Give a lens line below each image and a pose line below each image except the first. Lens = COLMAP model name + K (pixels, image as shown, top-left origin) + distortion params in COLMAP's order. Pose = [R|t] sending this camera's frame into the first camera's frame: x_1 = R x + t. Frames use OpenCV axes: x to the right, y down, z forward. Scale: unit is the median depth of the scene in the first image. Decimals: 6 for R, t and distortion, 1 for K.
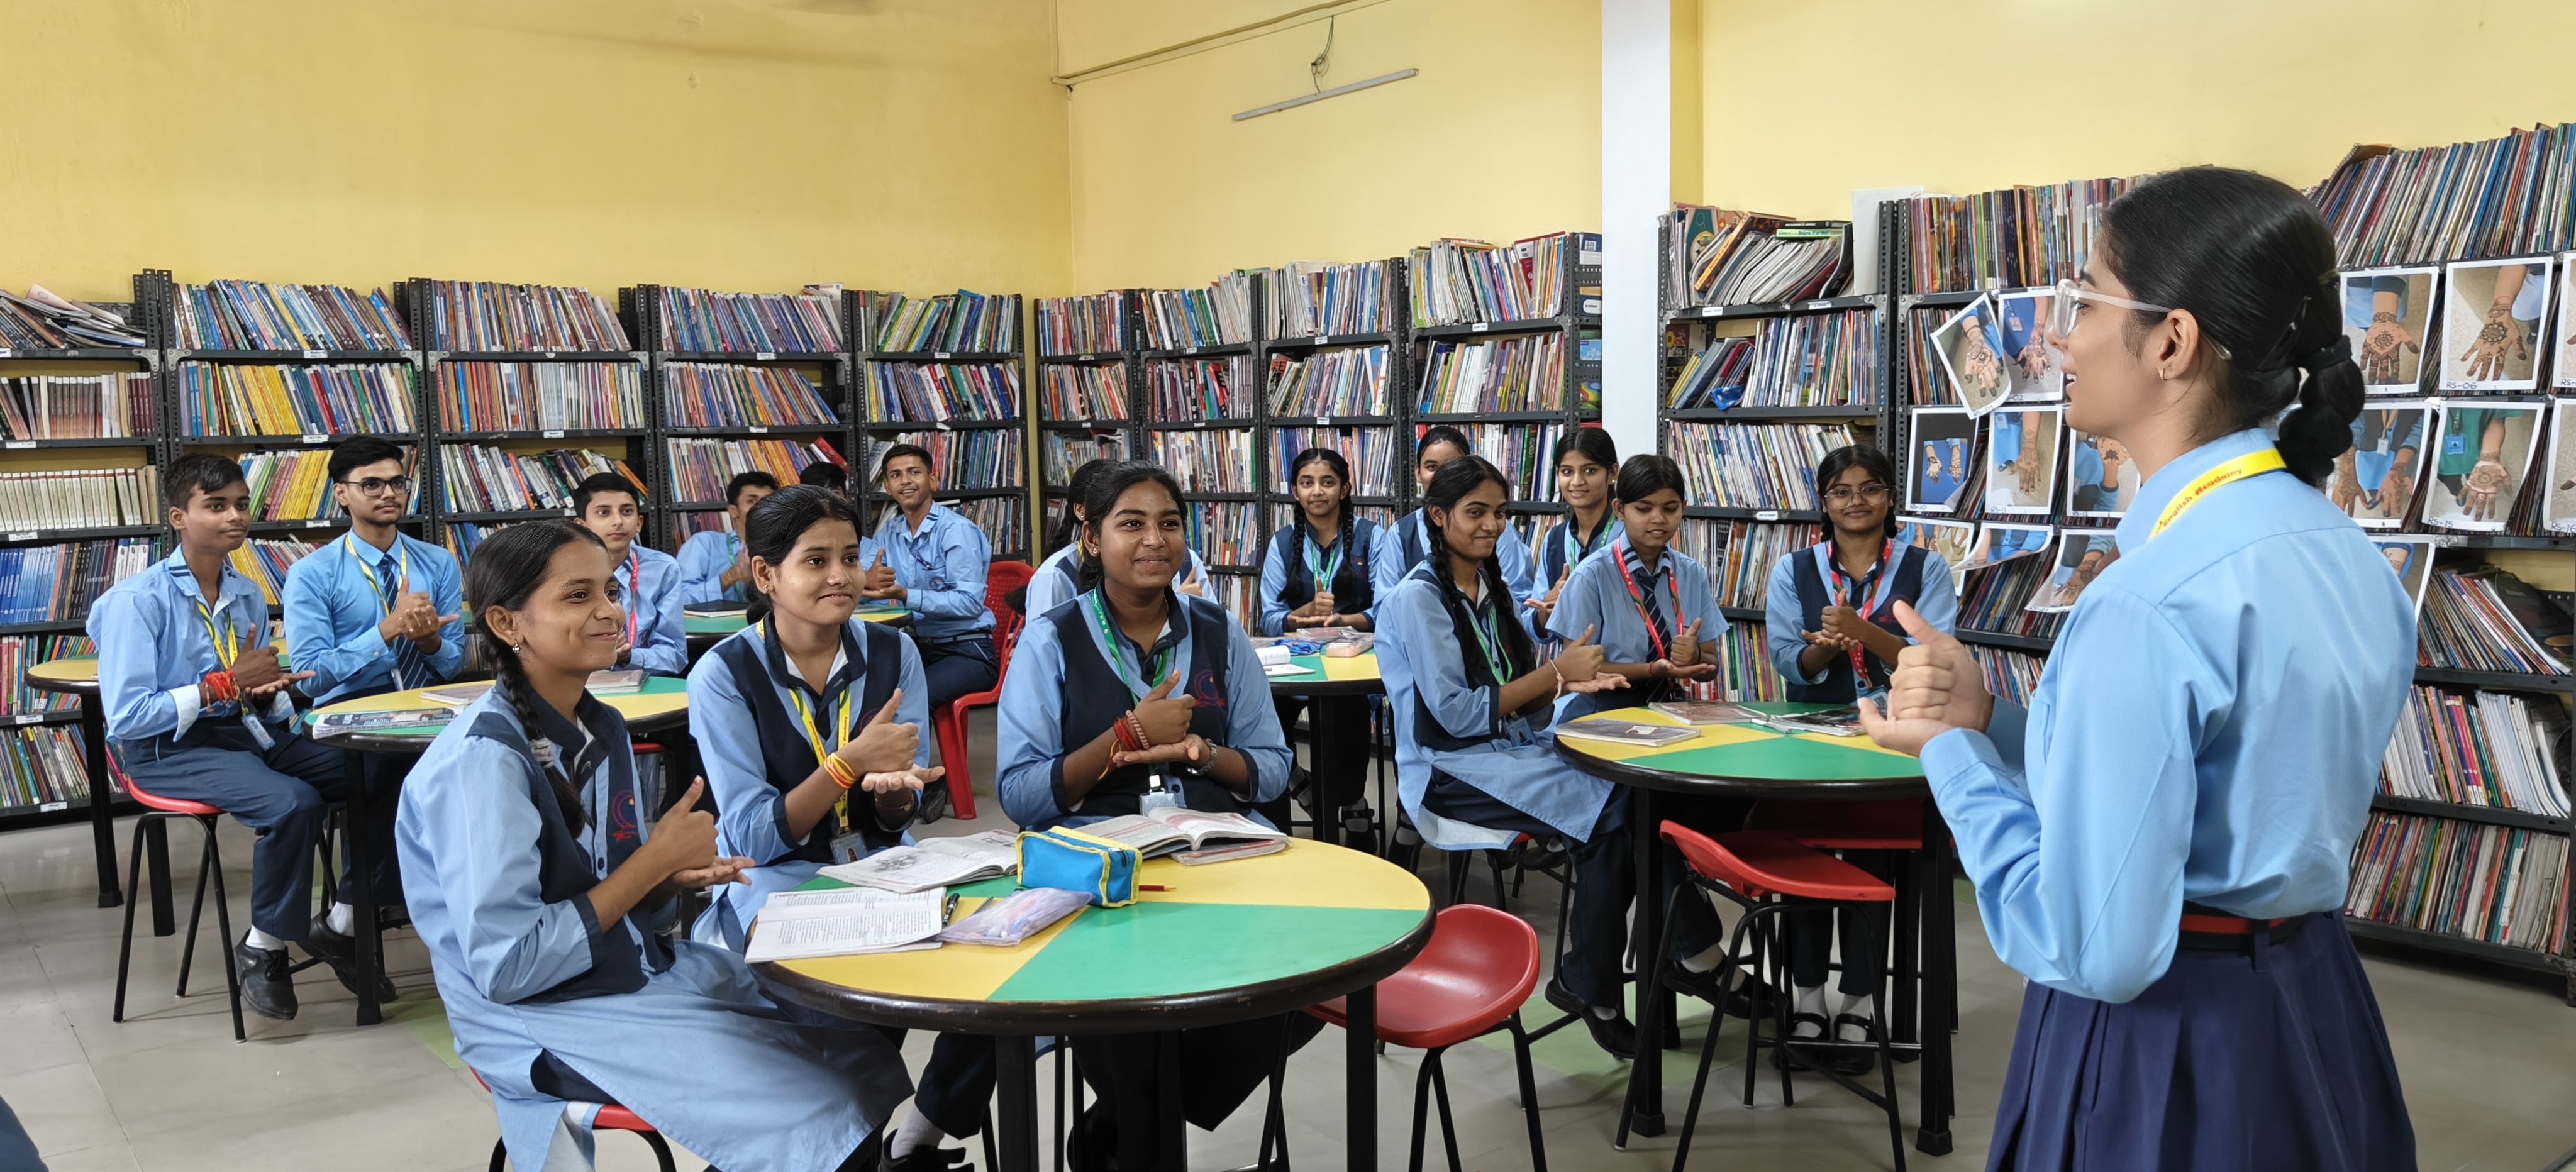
lens RADIAL K [[1833.3, 0, 1341.2], [0, 1833.3, 641.9], [0, 0, 1]] dist [0.009636, 0.006166]
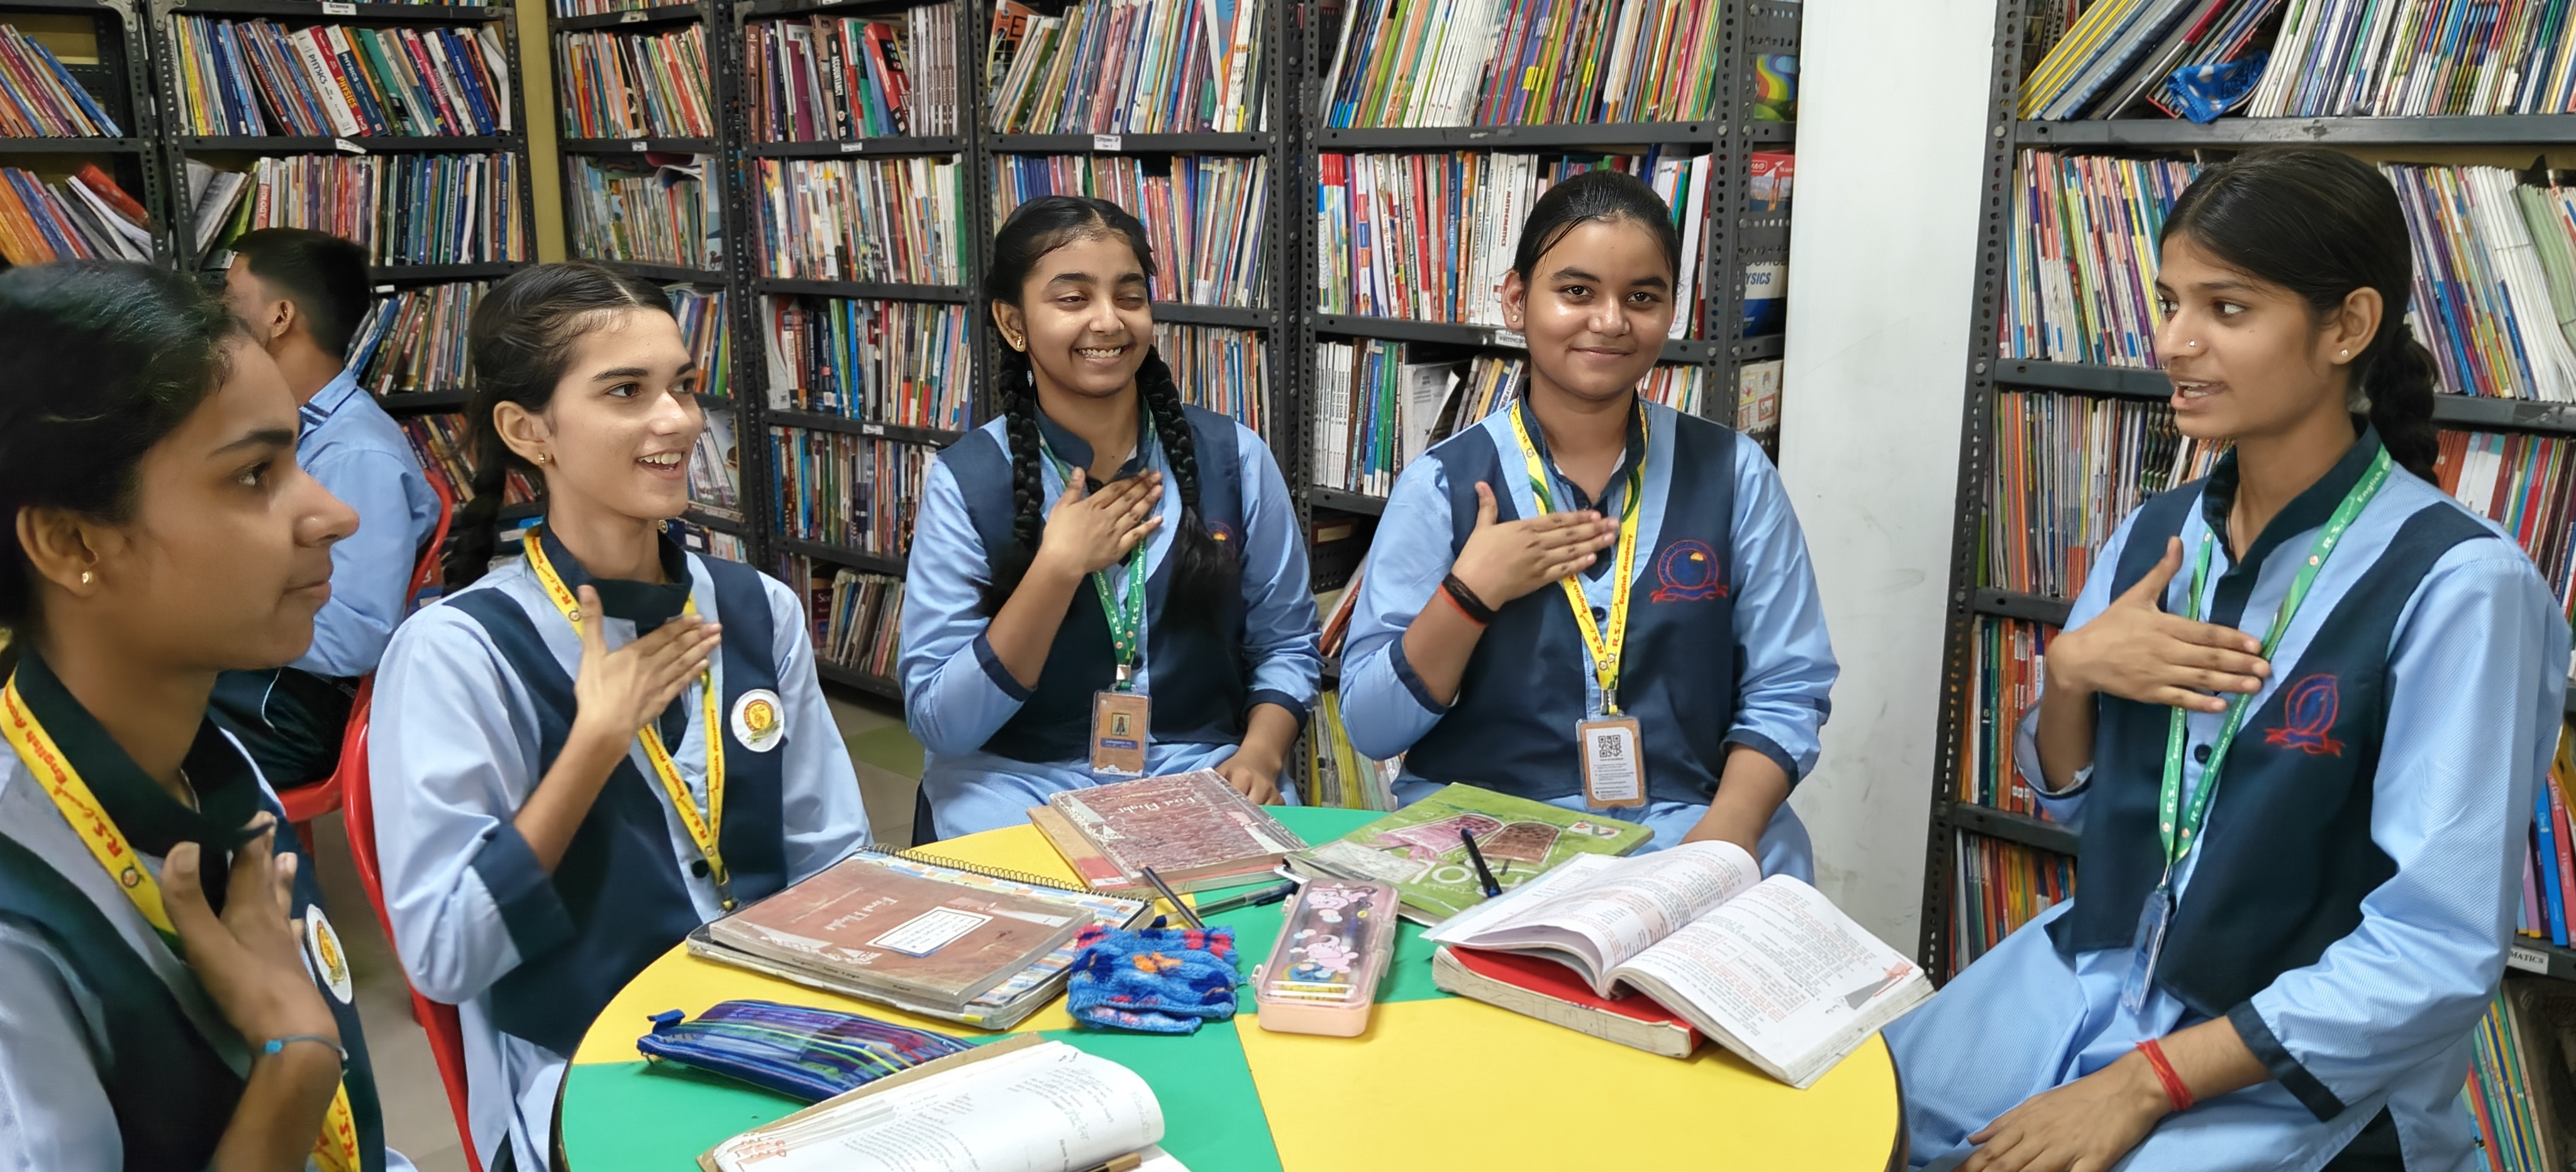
lens RADIAL K [[1959.7, 0, 1293.7], [0, 1959.7, 585.0], [0, 0, 1]] dist [0.004845, -0.020616]
pose [[0.992221, -0.014917, 0.123589, -0.028317], [0.002787, 0.995208, 0.097743, -0.058695], [-0.124455, -0.096638, 0.987508, 0.504925]]
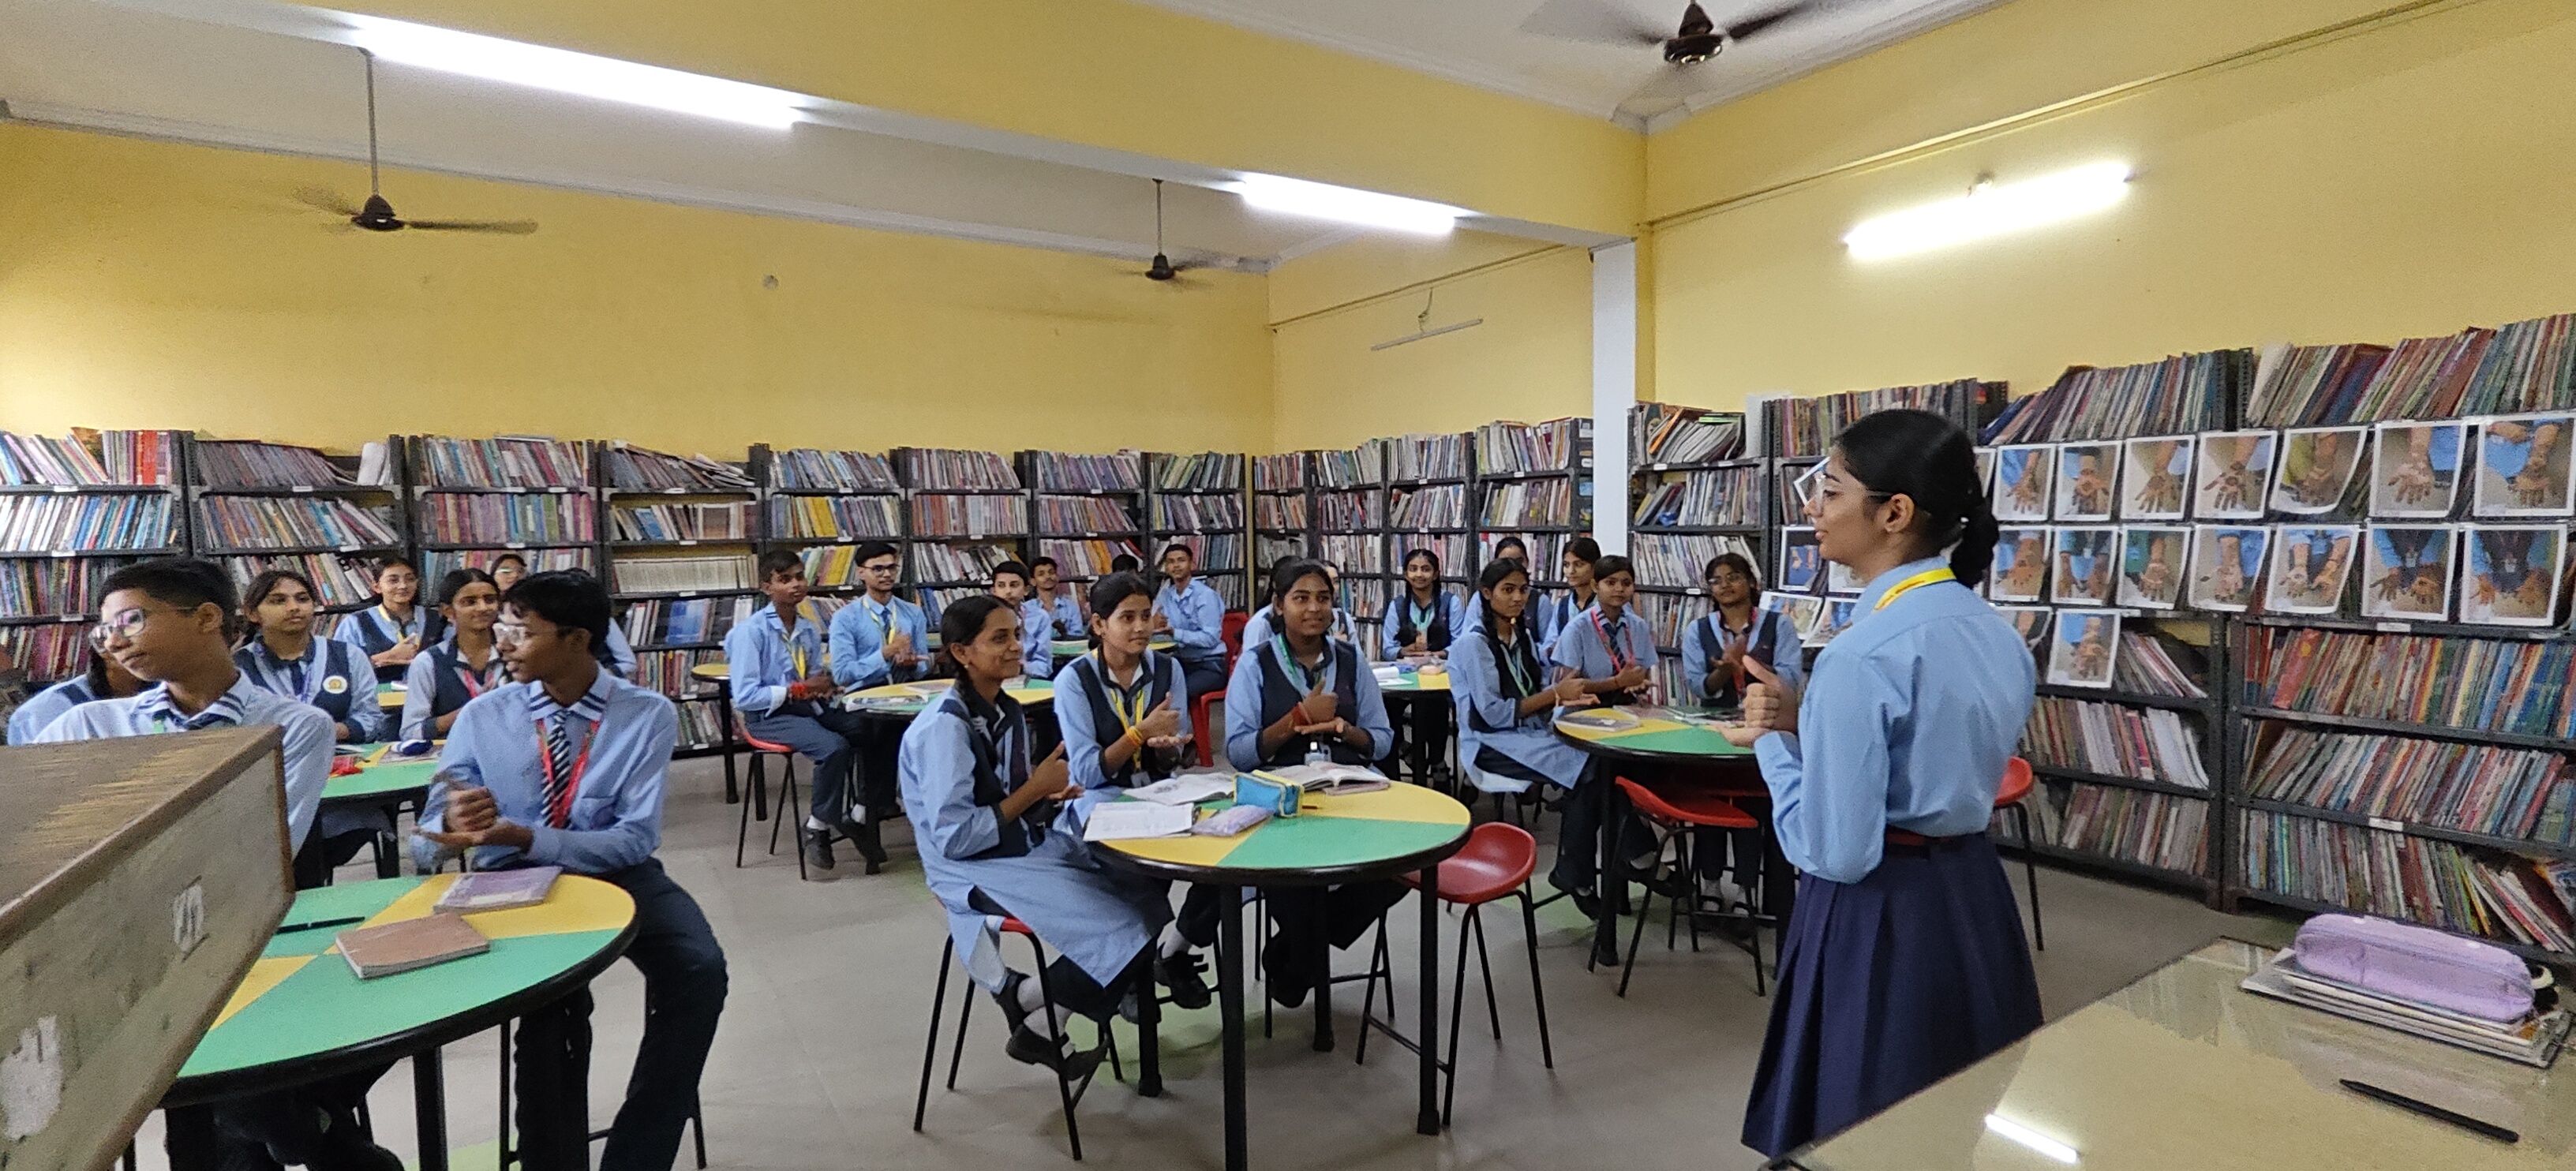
lens RADIAL K [[1139.7, 0, 1333.8], [0, 1139.7, 625.6], [0, 0, 1]] dist [0.011181, 0.002160]
pose [[0.995553, 0.011443, -0.093510, 0.007237], [-0.014351, 0.999432, -0.030484, -0.002118], [0.093108, 0.031690, 0.995152, -0.032805]]
